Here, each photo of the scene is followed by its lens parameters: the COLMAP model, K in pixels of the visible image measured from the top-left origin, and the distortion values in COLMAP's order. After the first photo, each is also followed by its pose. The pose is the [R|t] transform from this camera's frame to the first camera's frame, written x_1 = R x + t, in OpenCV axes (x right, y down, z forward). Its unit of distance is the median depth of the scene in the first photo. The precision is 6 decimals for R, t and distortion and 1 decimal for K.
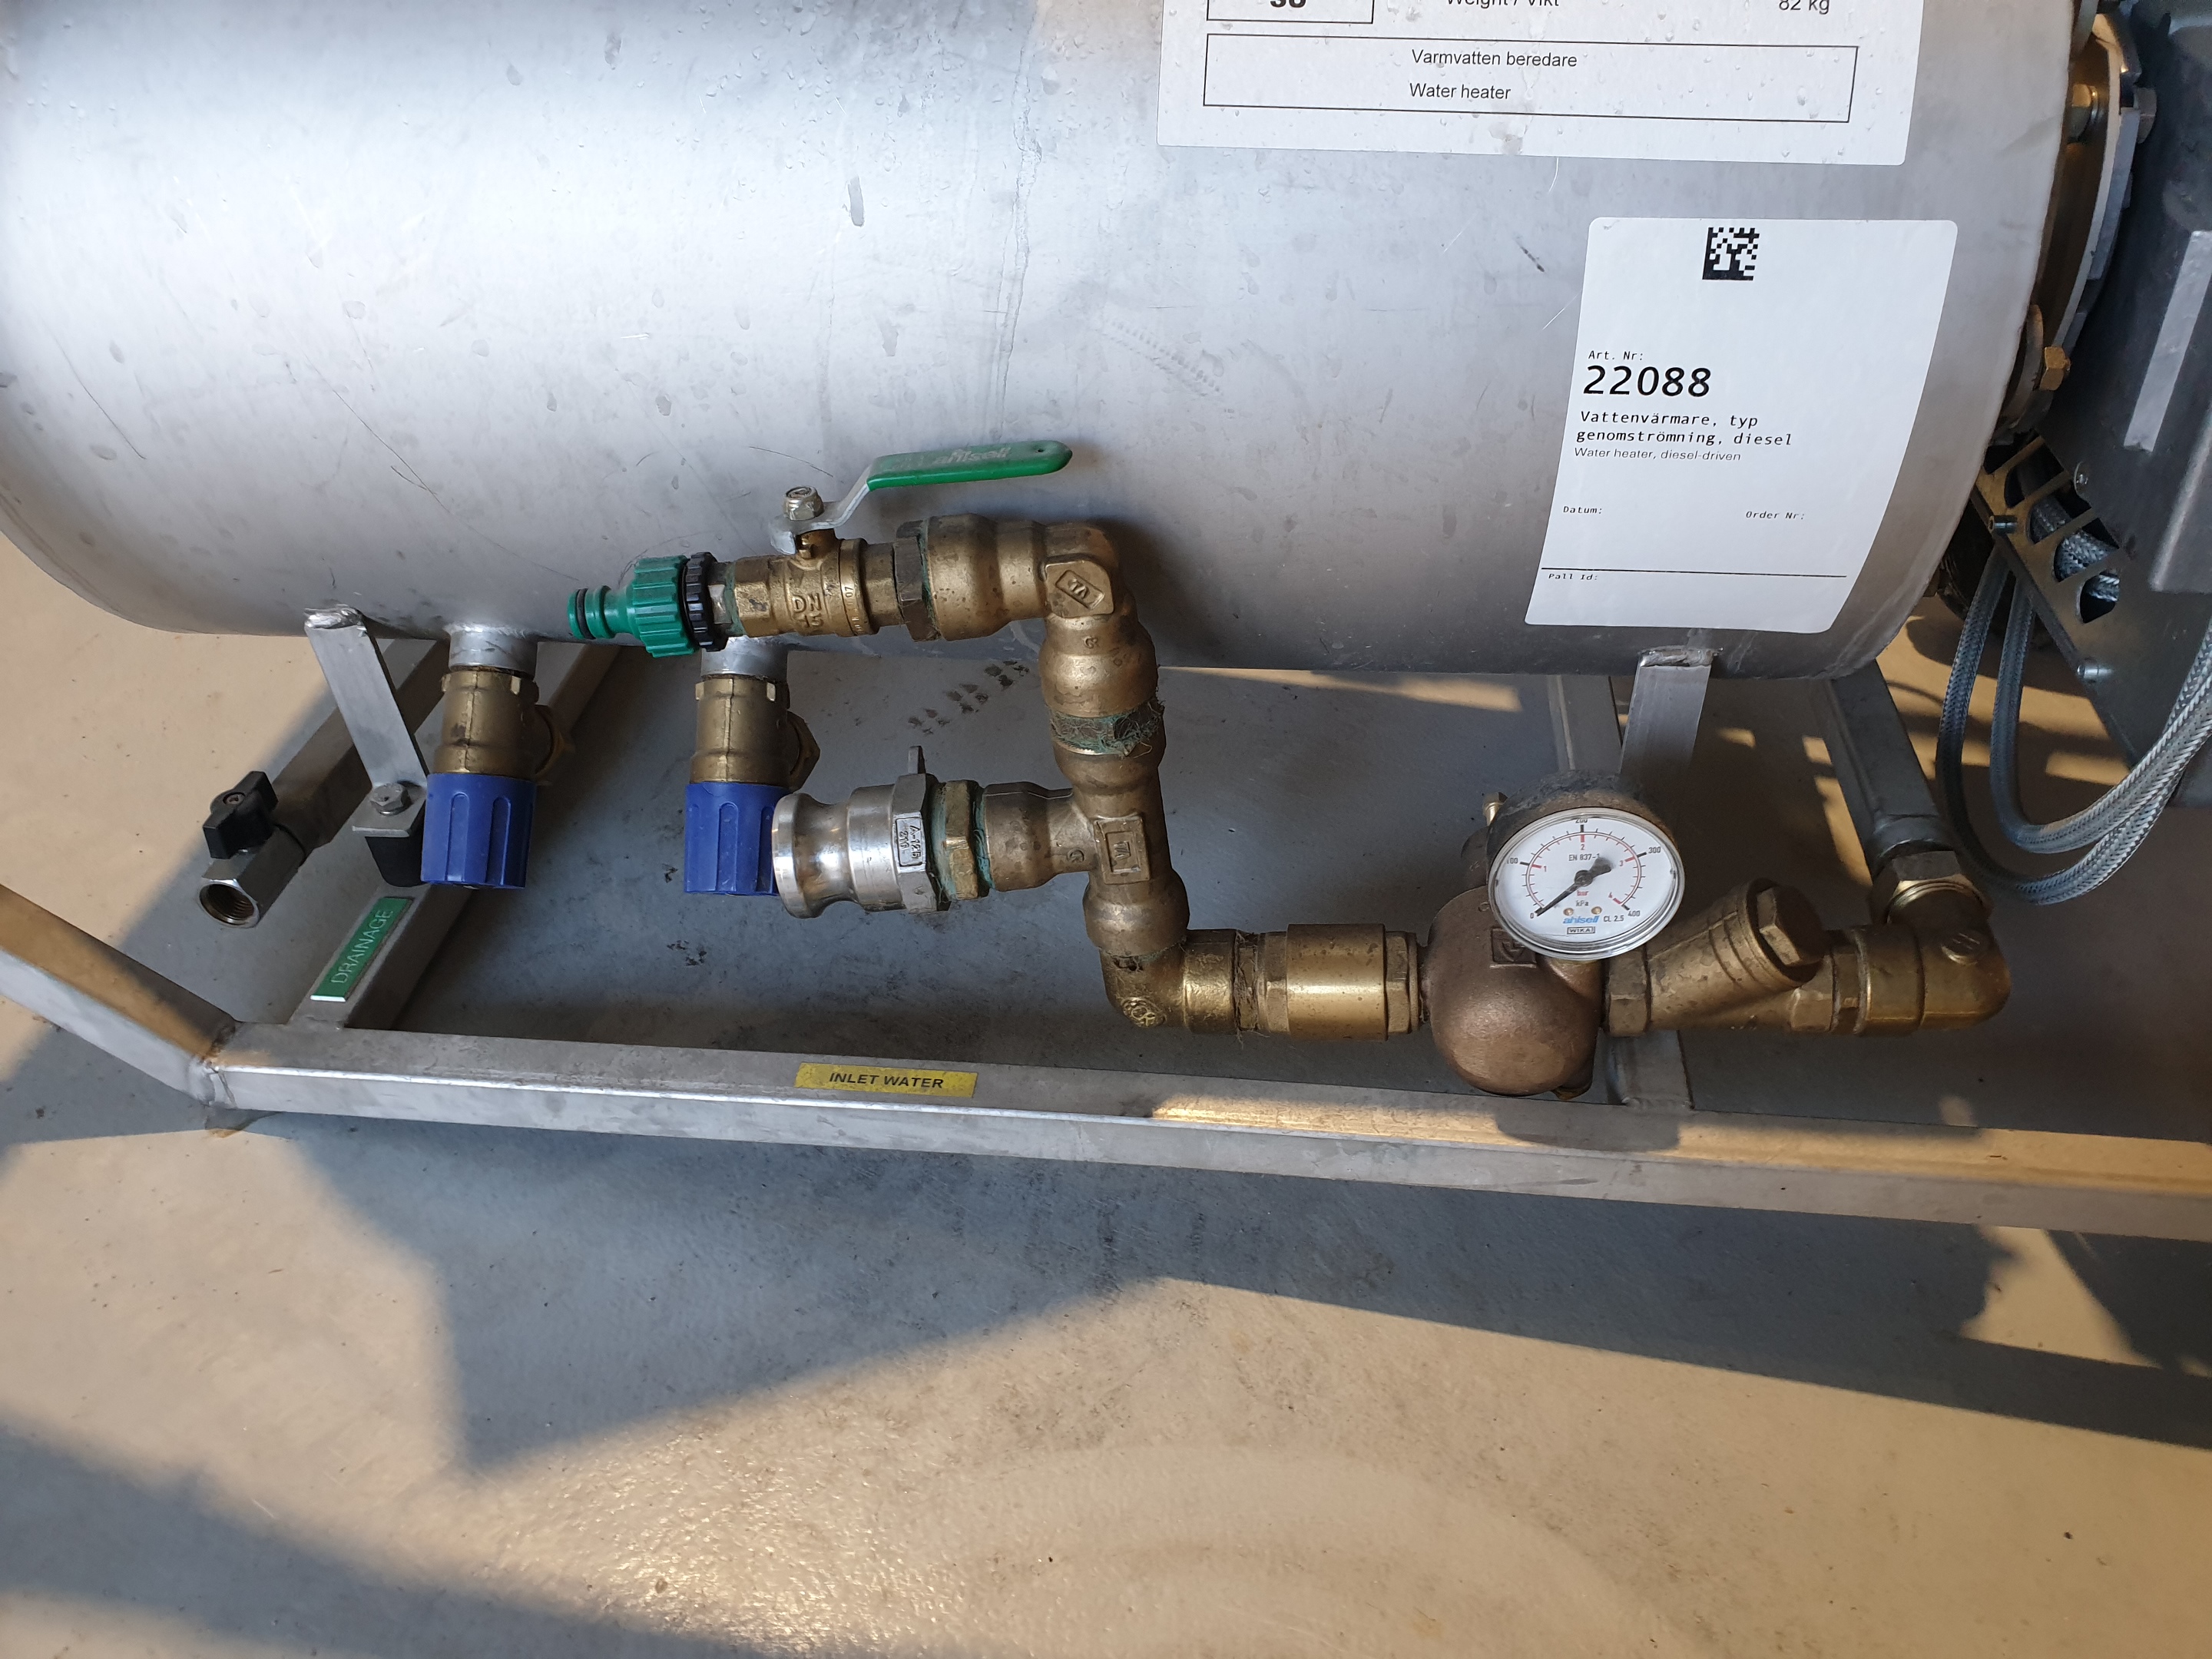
lens RADIAL K [[1669.5, 0, 1144.2], [0, 1669.5, 826.6], [0, 0, 1]] dist [0.065747, -0.133431]
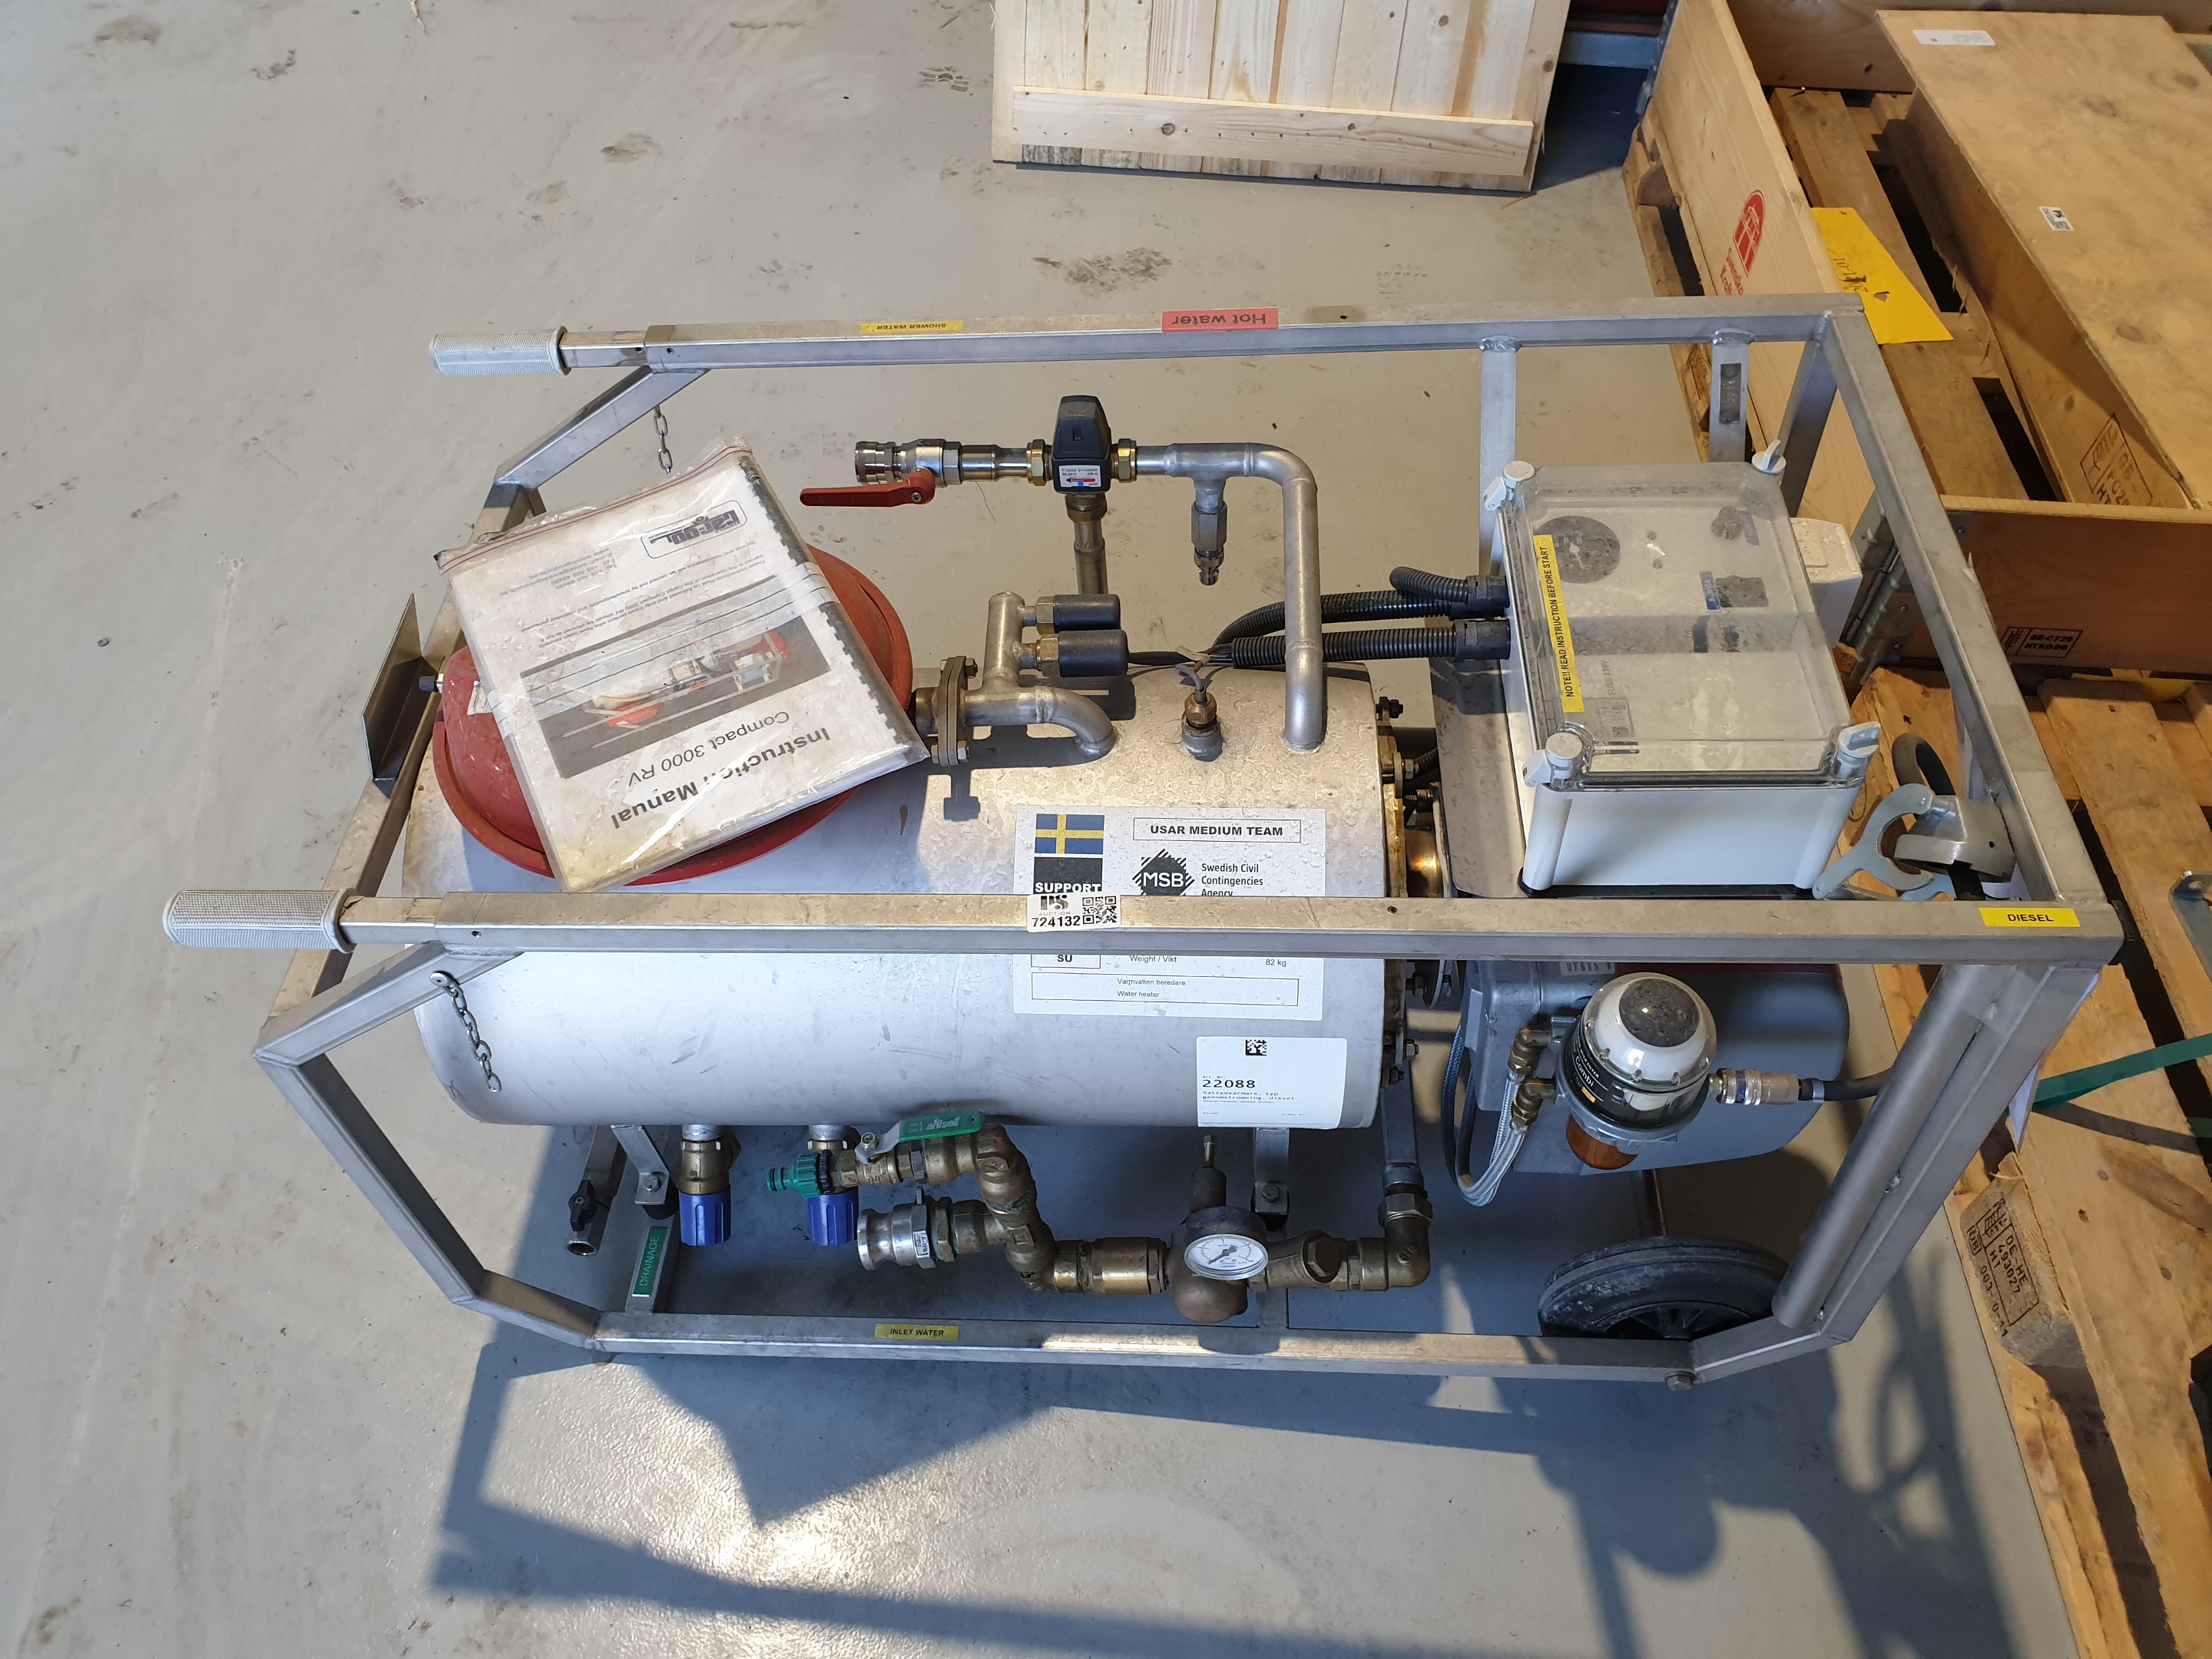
lens RADIAL K [[1694.7, 0, 1106.0], [0, 1694.7, 829.5], [0, 0, 1]] dist [0.006792, 0.007815]
pose [[0.998062, -0.060546, 0.014383, 0.096985], [0.057097, 0.982854, 0.175321, -0.869174], [-0.024752, -0.174160, 0.984406, -1.055217]]
